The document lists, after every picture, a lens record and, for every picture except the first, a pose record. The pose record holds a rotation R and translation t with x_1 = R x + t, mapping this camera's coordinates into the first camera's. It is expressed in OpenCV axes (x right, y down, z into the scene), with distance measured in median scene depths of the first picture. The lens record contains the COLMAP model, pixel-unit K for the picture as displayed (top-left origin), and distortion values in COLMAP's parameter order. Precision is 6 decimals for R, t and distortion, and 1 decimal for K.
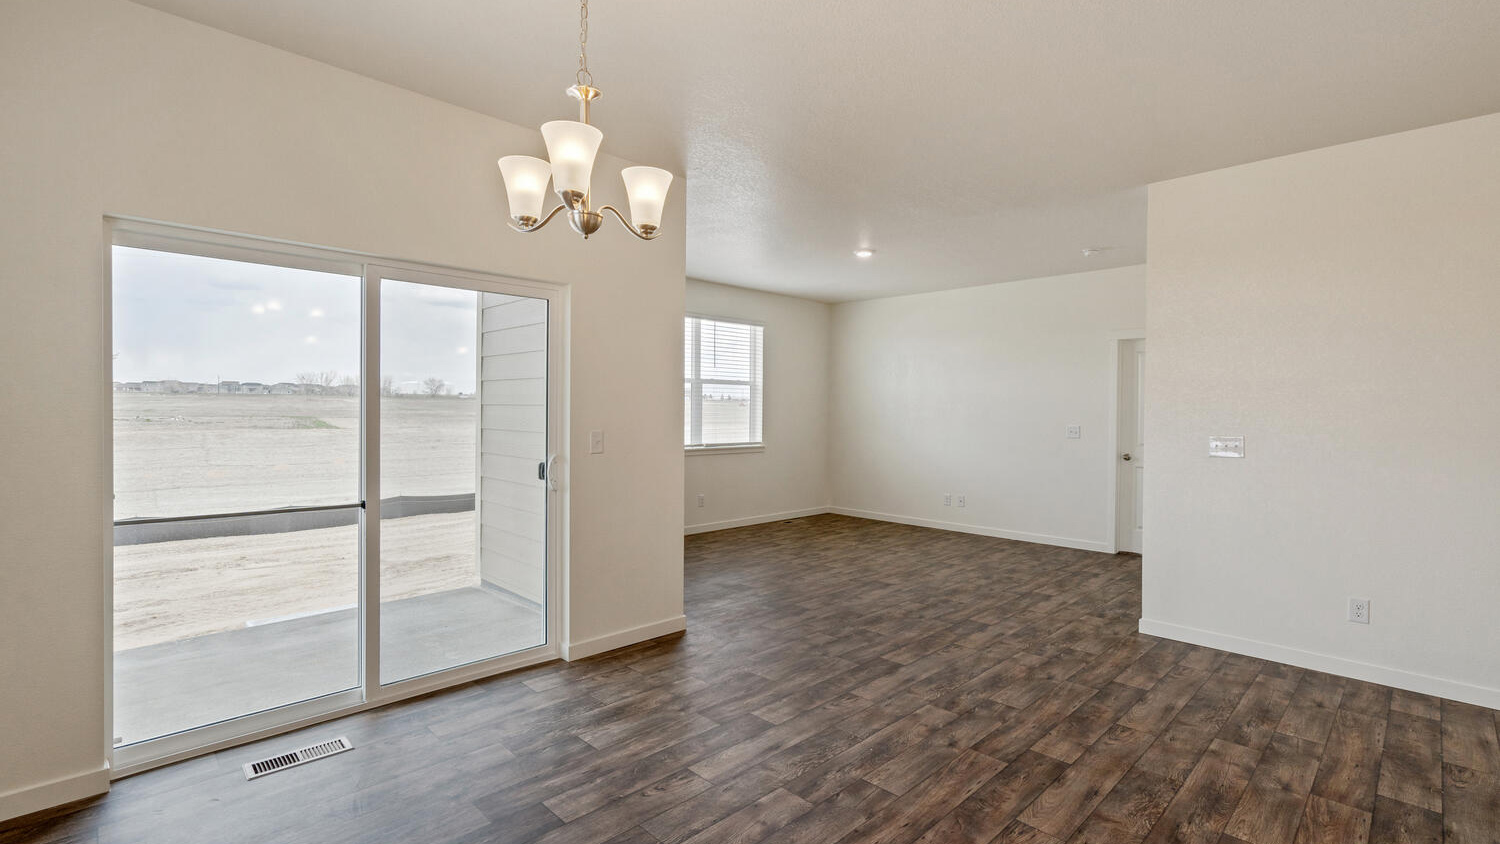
lens RADIAL K [[679.7, 0, 752.7], [0, 679.7, 417.3], [0, 0, 1]] dist [0.000390, 0.000227]
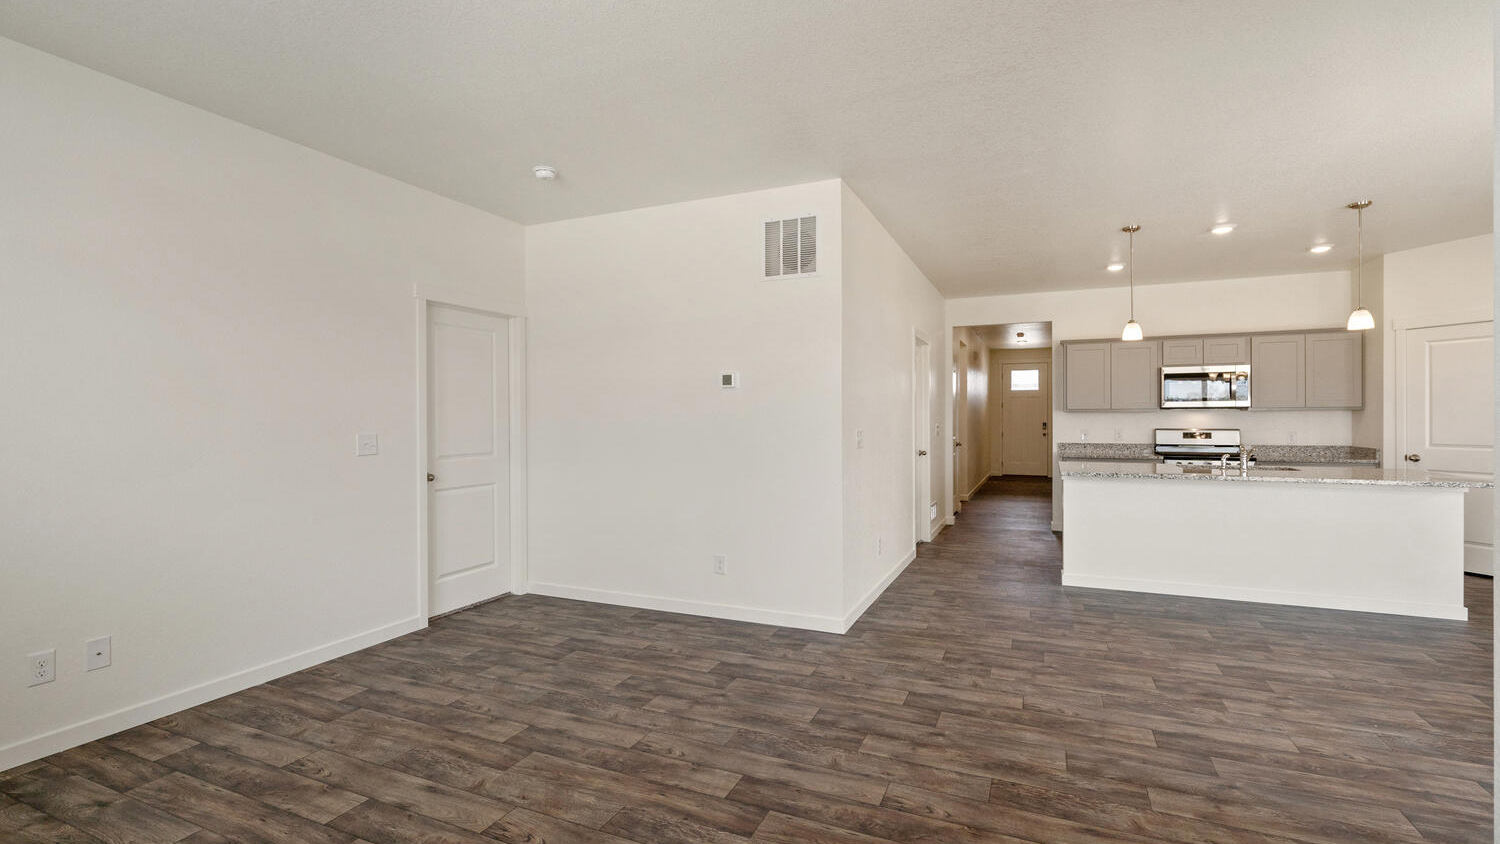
lens RADIAL K [[675.6, 0, 746.8], [0, 675.6, 417.7], [0, 0, 1]] dist [-0.002219, 0.000456]
pose [[-0.360206, -0.007258, 0.932845, -0.333684], [0.010236, 0.999879, 0.011732, -0.008549], [-0.932817, 0.013775, -0.360088, 1.730512]]
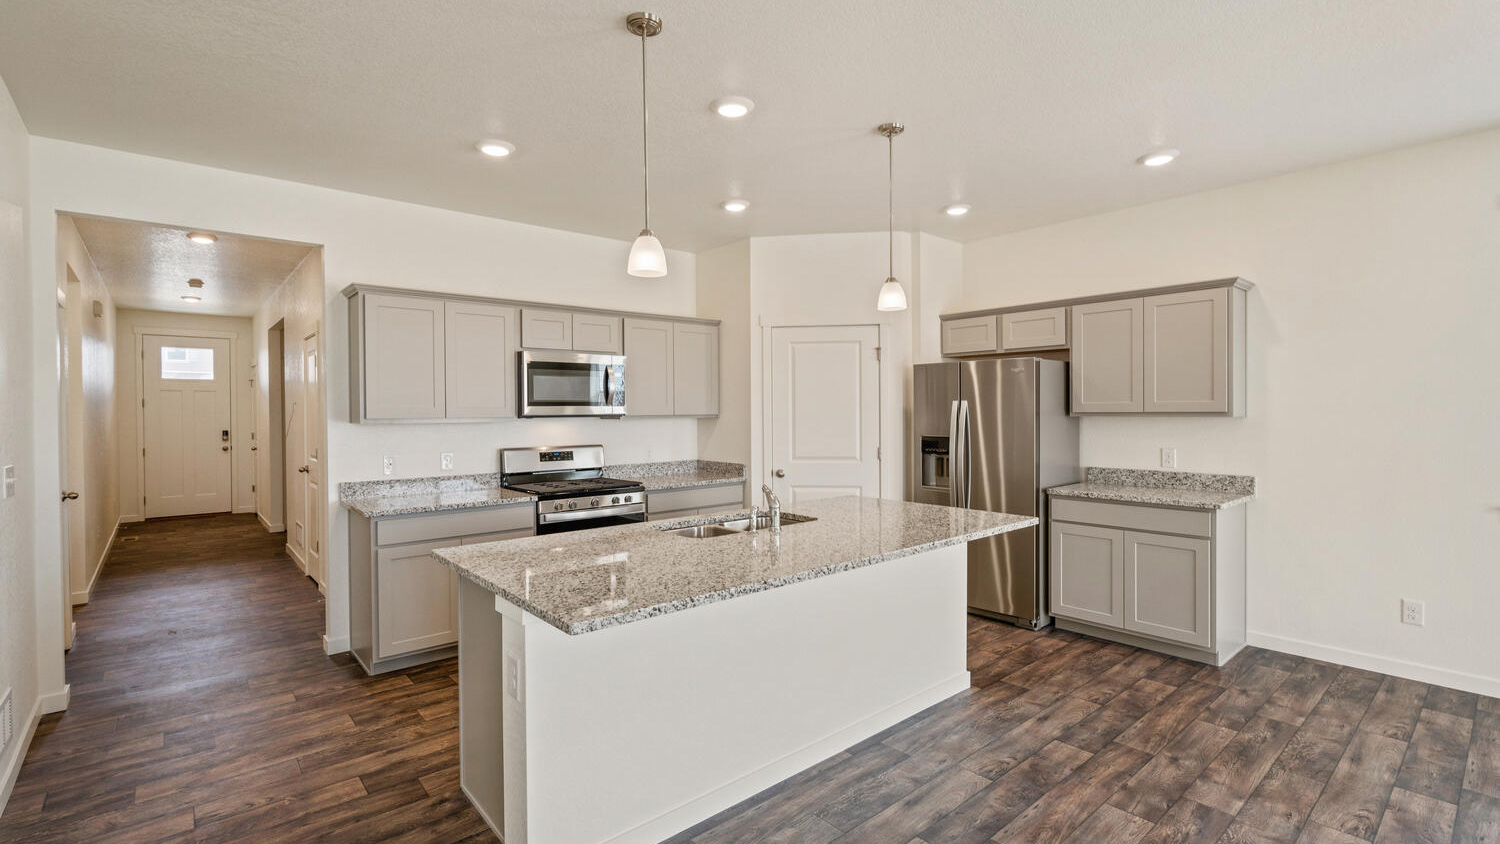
lens RADIAL K [[675.6, 0, 746.8], [0, 675.6, 417.7], [0, 0, 1]] dist [-0.002219, 0.000456]
pose [[-0.997235, -0.003282, 0.074237, 0.571441], [-0.001601, 0.999741, 0.022691, -0.027372], [-0.074292, 0.022509, -0.996982, 1.085087]]
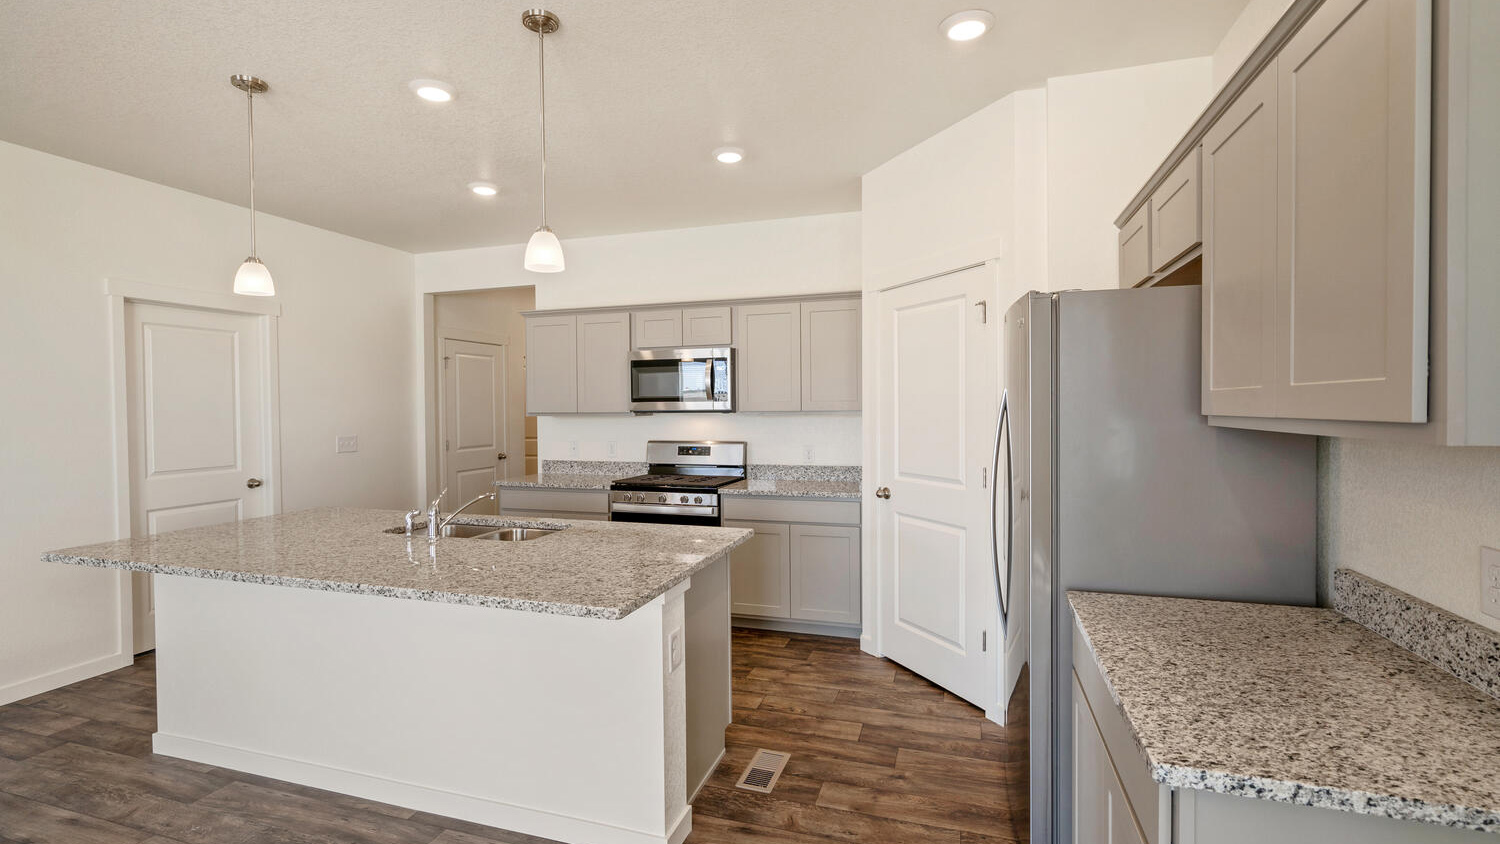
lens RADIAL K [[674.0, 0, 747.4], [0, 674.0, 422.8], [0, 0, 1]] dist [-0.003790, 0.000246]
pose [[-0.457505, -0.027364, 0.888786, -0.220169], [0.013420, 0.999200, 0.037671, -0.026308], [-0.889106, 0.029162, -0.456772, 0.297944]]
